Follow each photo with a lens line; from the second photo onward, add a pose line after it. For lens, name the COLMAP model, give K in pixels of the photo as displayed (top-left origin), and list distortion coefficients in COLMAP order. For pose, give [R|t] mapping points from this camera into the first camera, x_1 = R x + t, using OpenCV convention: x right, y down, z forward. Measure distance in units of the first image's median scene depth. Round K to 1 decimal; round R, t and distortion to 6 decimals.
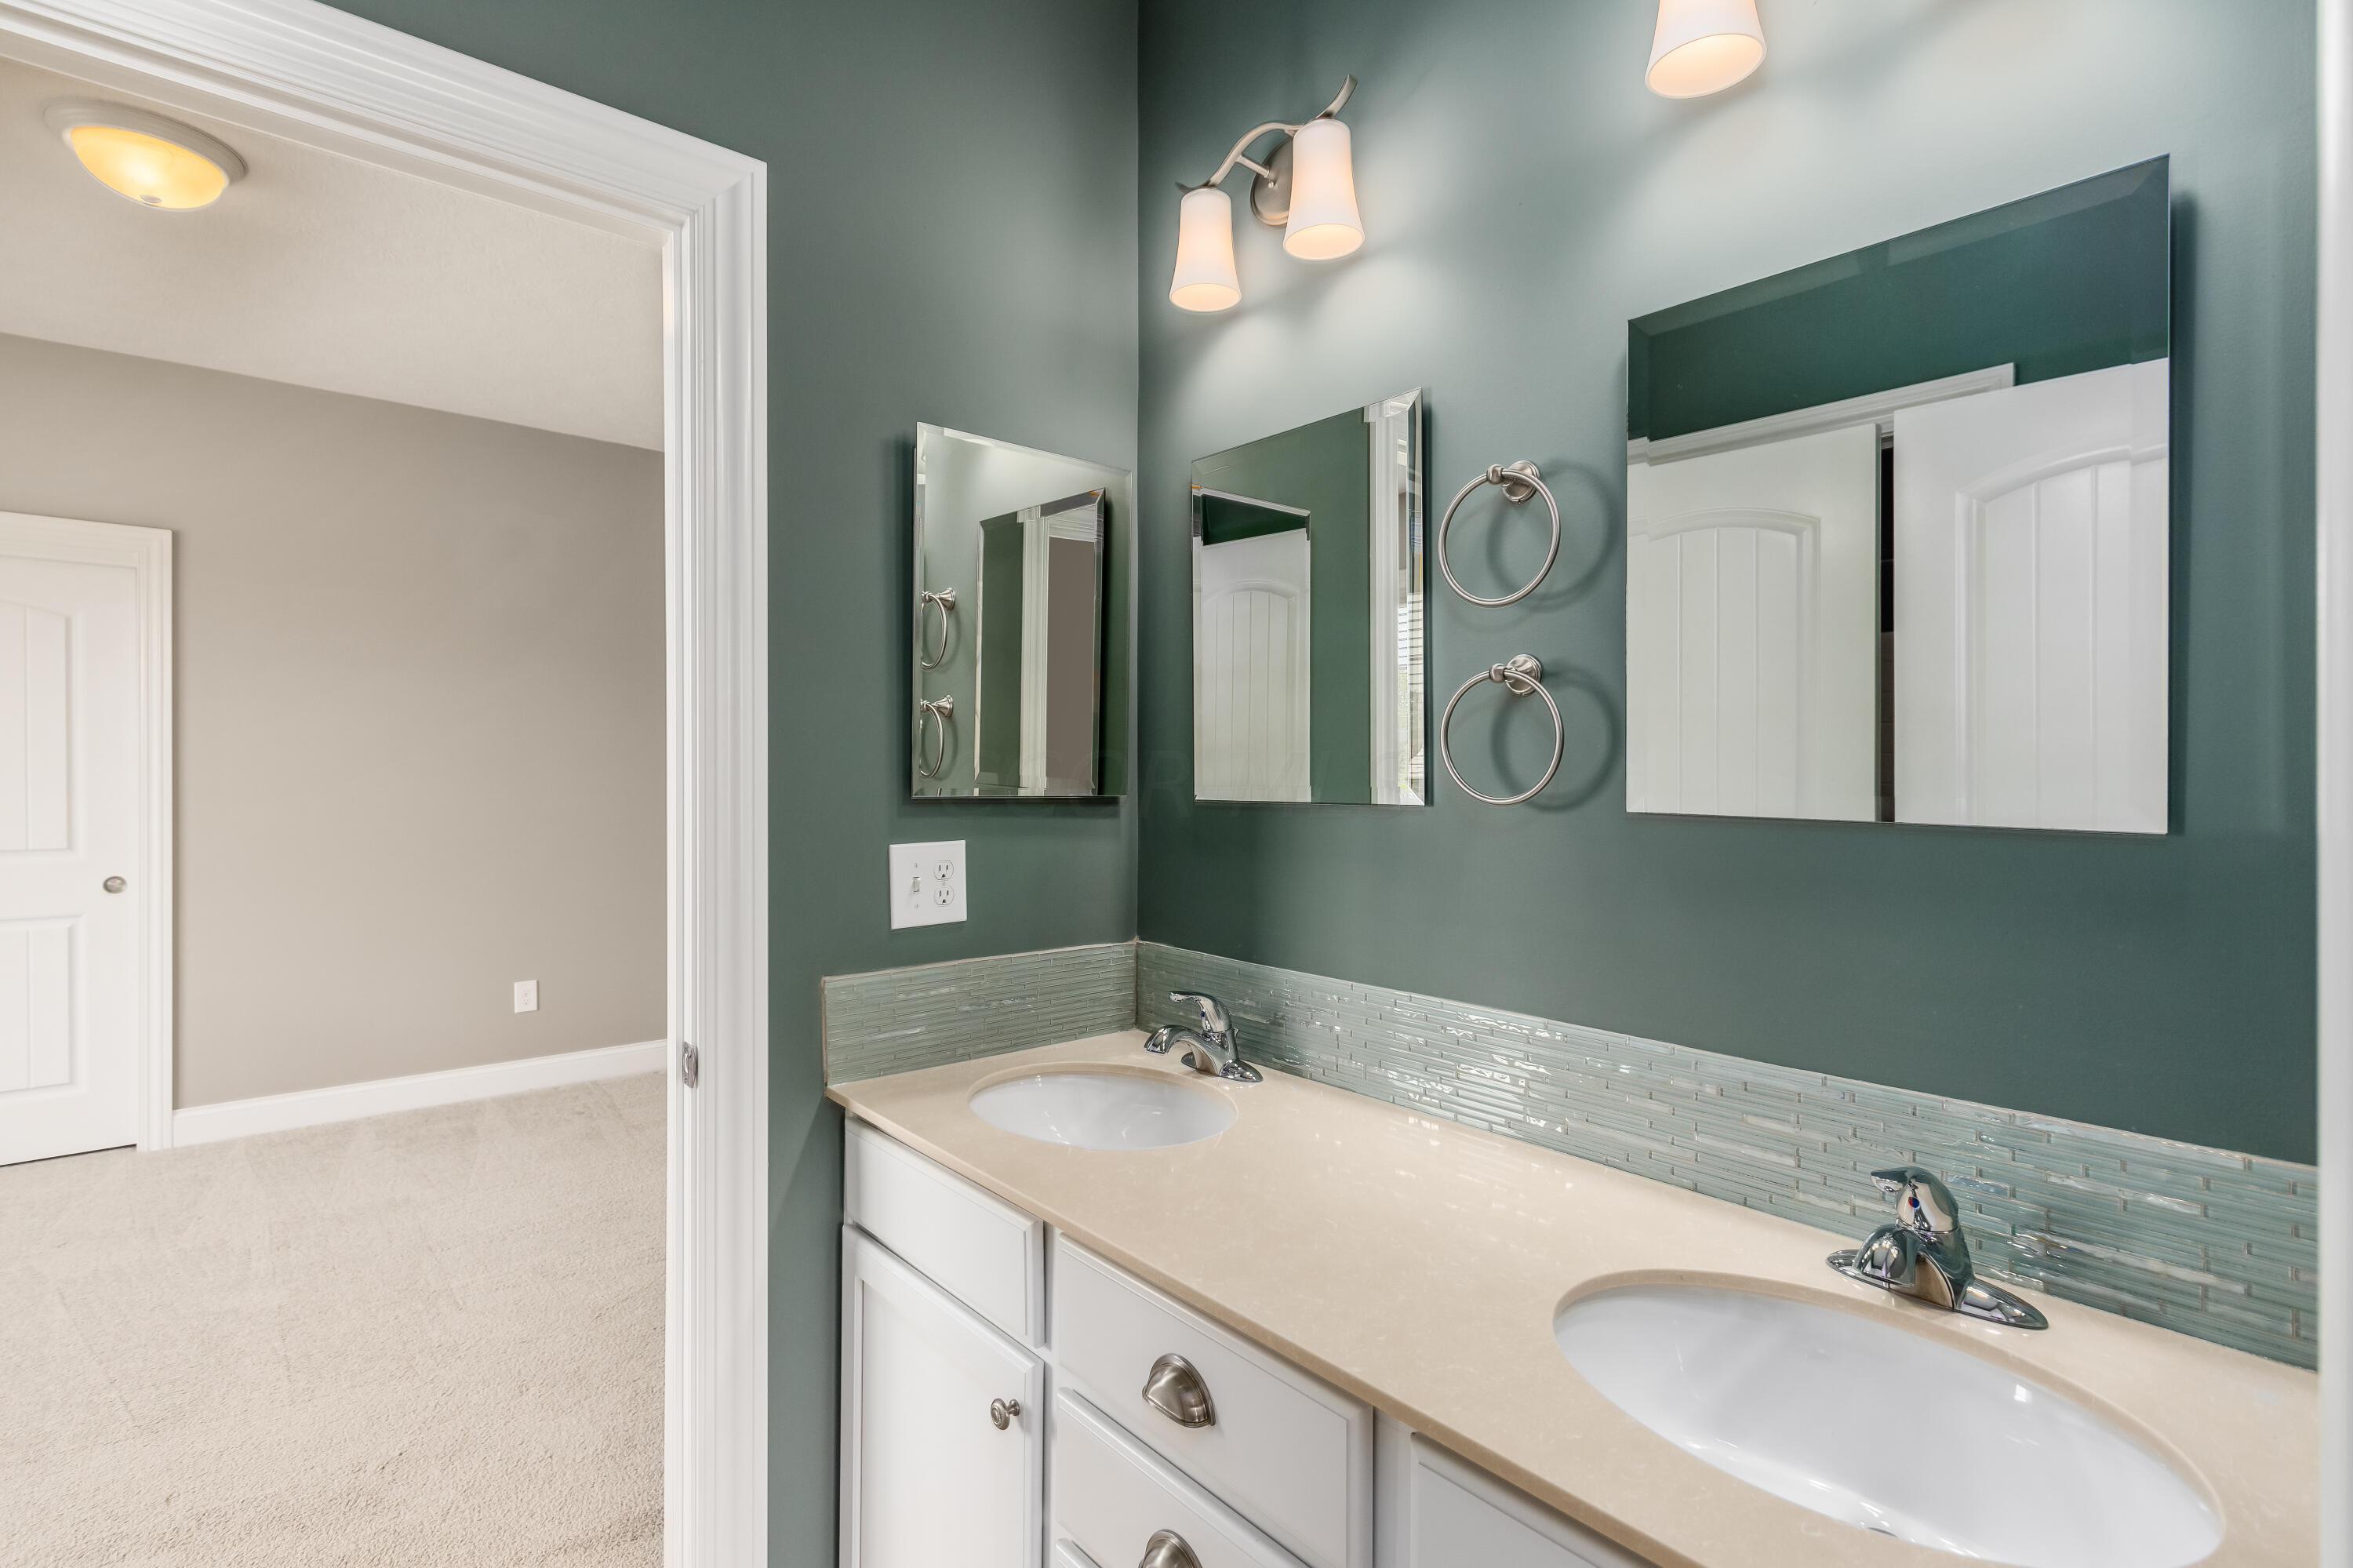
lens RADIAL K [[1098.9, 0, 1158.4], [0, 1098.9, 794.9], [0, 0, 1]] dist [0.002990, 0.000216]
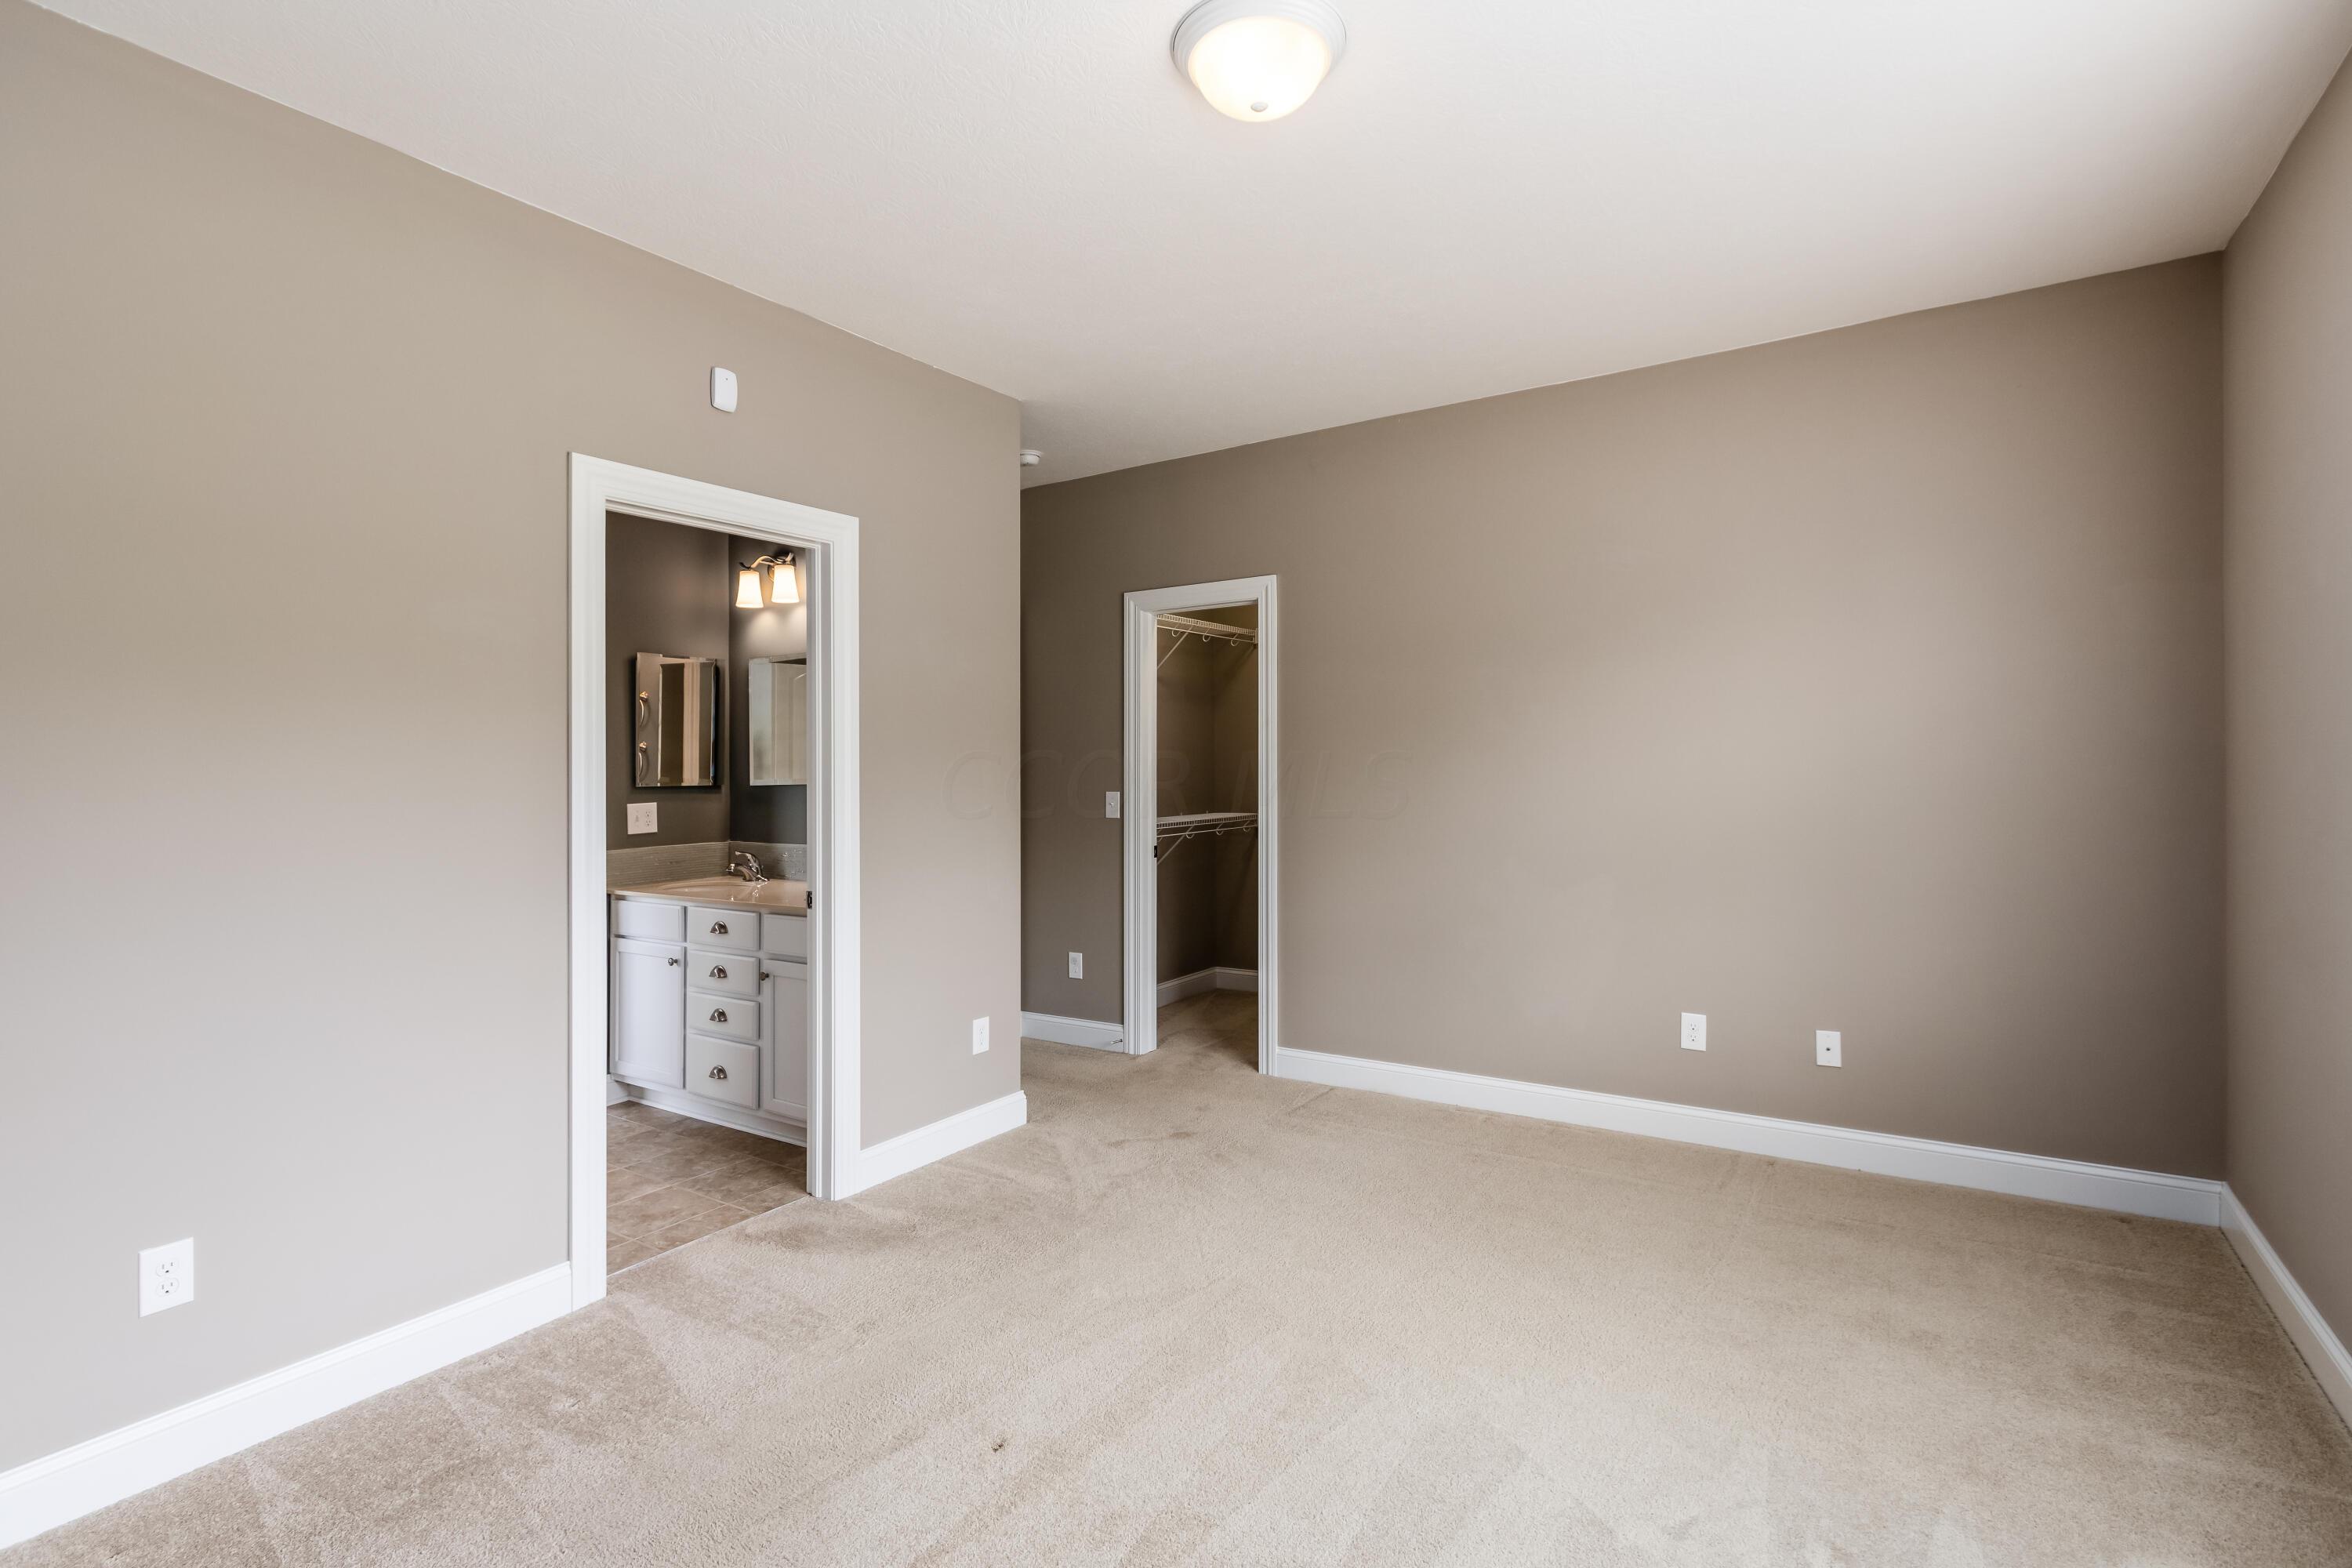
lens RADIAL K [[1100.4, 0, 1184.9], [0, 1100.4, 759.3], [0, 0, 1]] dist [0.001373, 0.000717]
pose [[0.957975, -0.009224, 0.286705, 0.291692], [0.017189, 0.999533, -0.025275, 0.026289], [-0.286338, 0.029141, 0.957686, -1.956171]]
